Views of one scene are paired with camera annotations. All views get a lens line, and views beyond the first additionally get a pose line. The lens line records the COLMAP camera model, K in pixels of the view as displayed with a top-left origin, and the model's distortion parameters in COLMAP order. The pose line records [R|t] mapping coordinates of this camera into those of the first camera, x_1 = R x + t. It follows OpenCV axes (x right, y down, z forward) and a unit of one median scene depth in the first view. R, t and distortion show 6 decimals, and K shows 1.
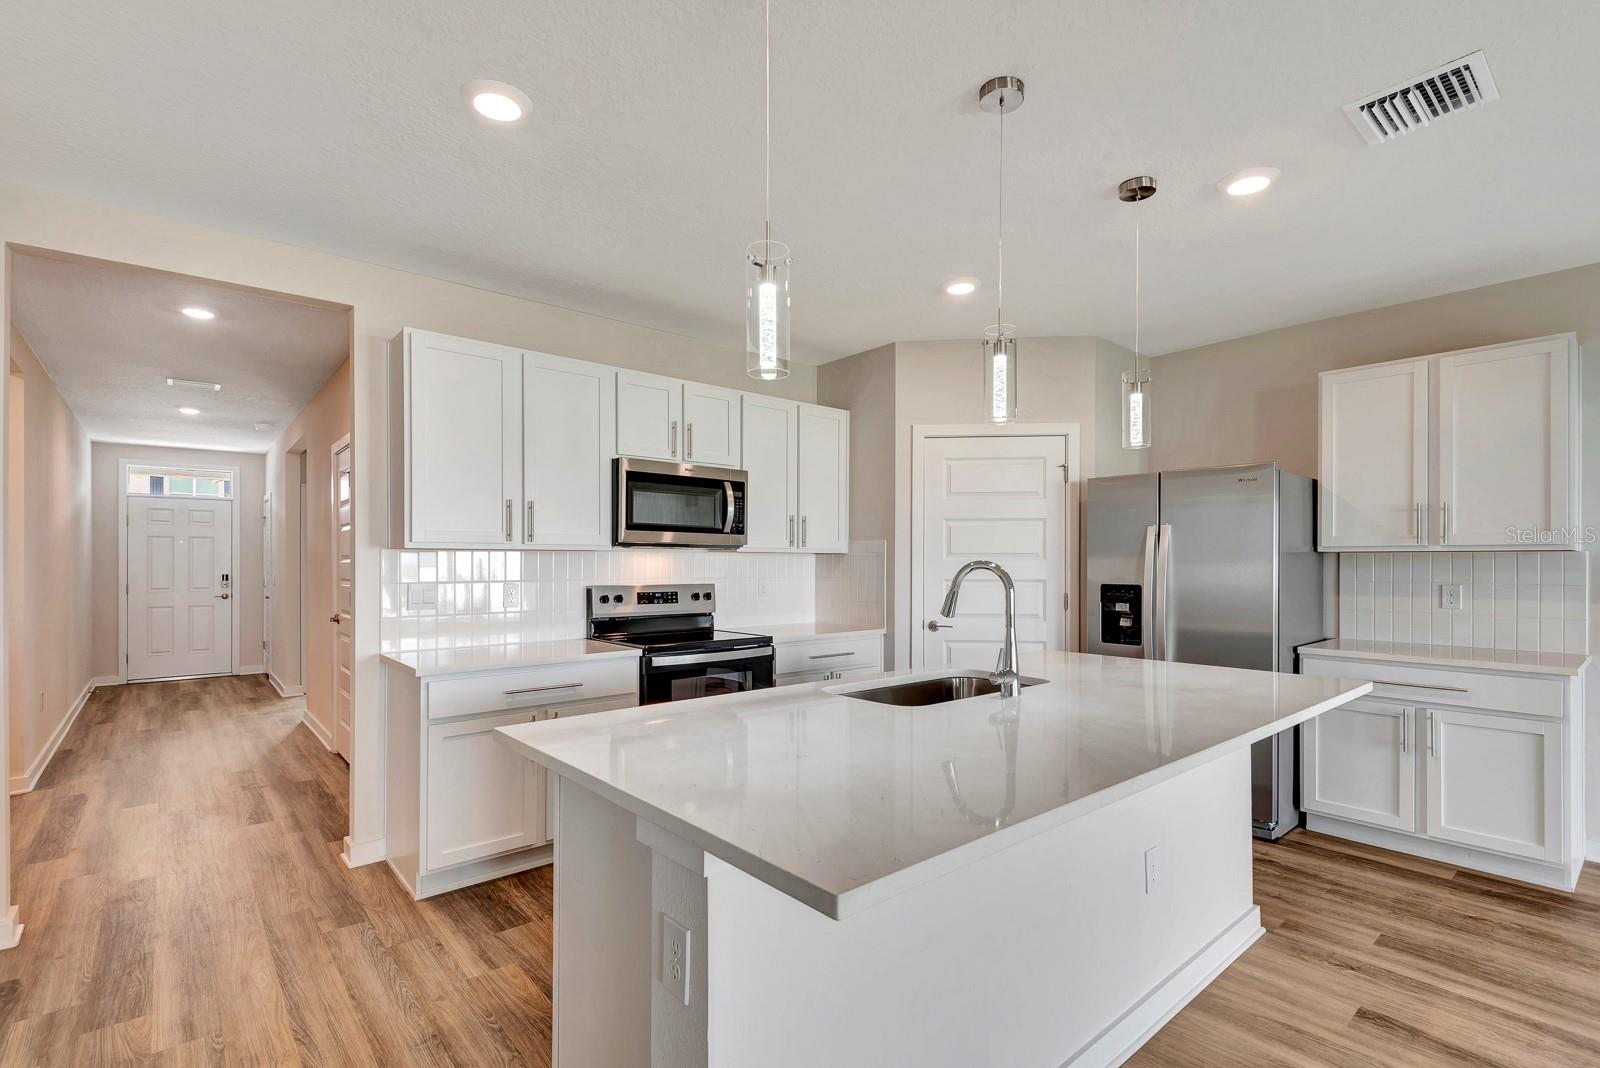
lens RADIAL K [[728.2, 0, 790.7], [0, 728.2, 547.7], [0, 0, 1]] dist [-0.004235, -0.000253]
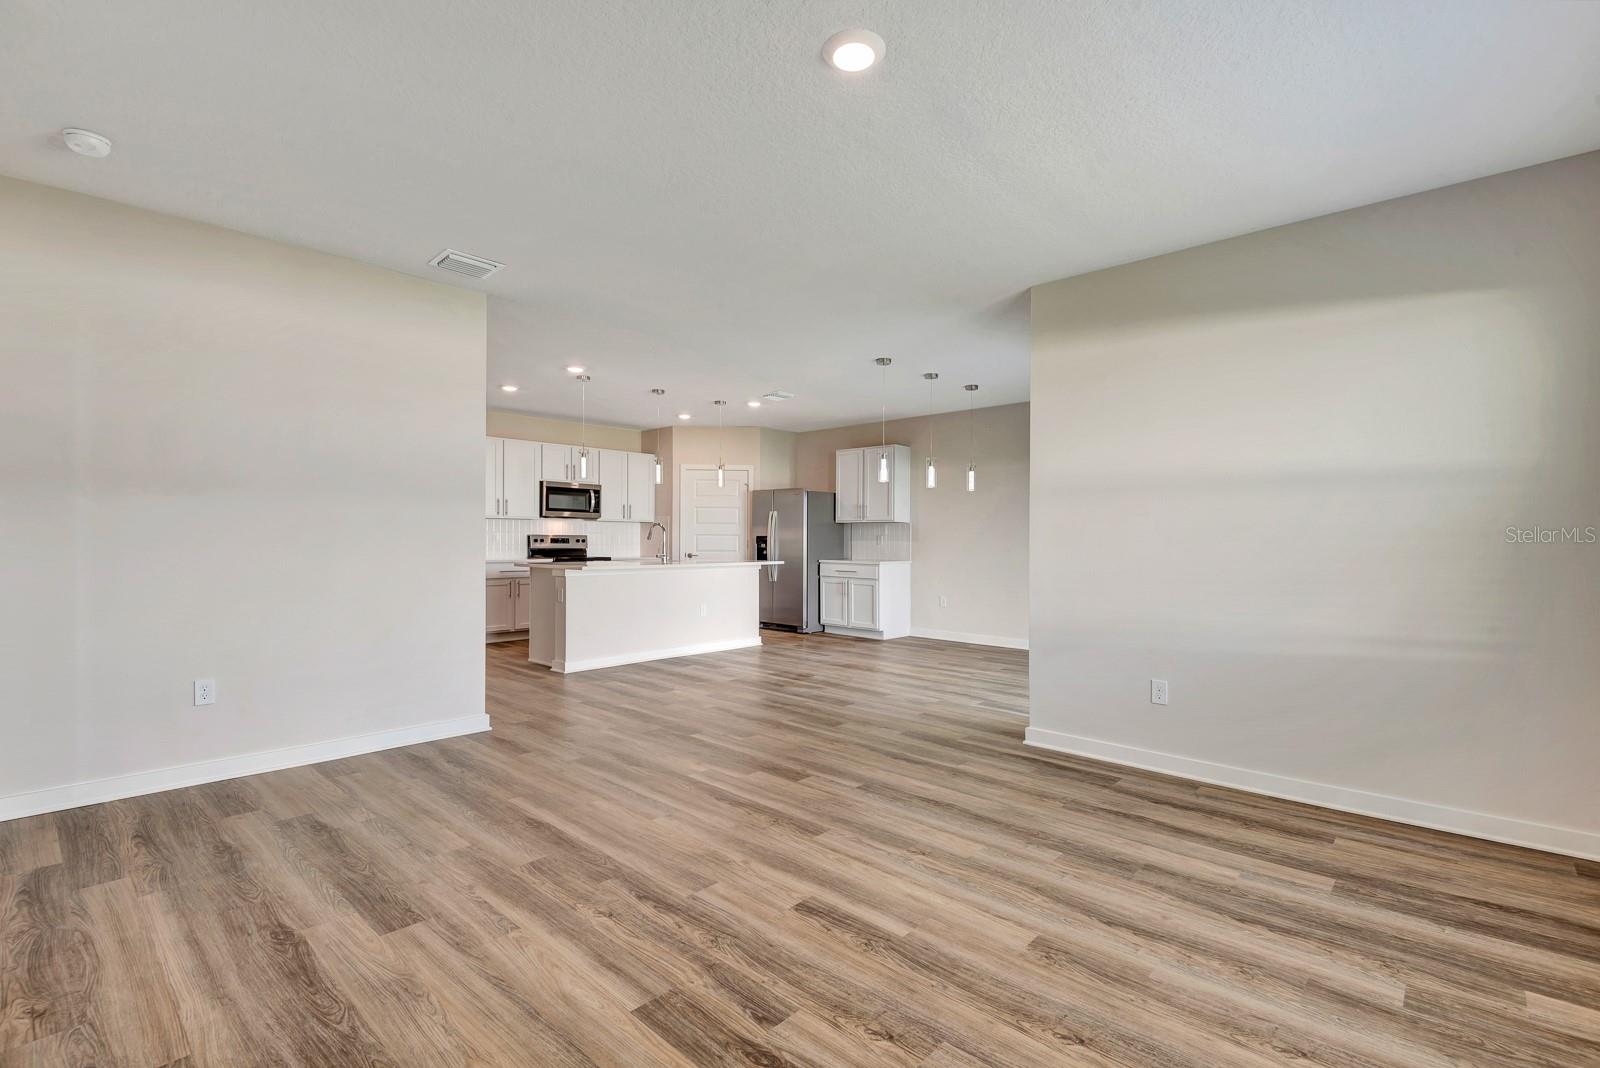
lens RADIAL K [[728.2, 0, 814.1], [0, 728.2, 532.4], [0, 0, 1]] dist [-0.004235, -0.000253]
pose [[0.989439, 0.007458, 0.144755, 0.278377], [-0.009125, 0.999899, 0.010857, 0.011782], [-0.144660, -0.012063, 0.989408, -1.385977]]
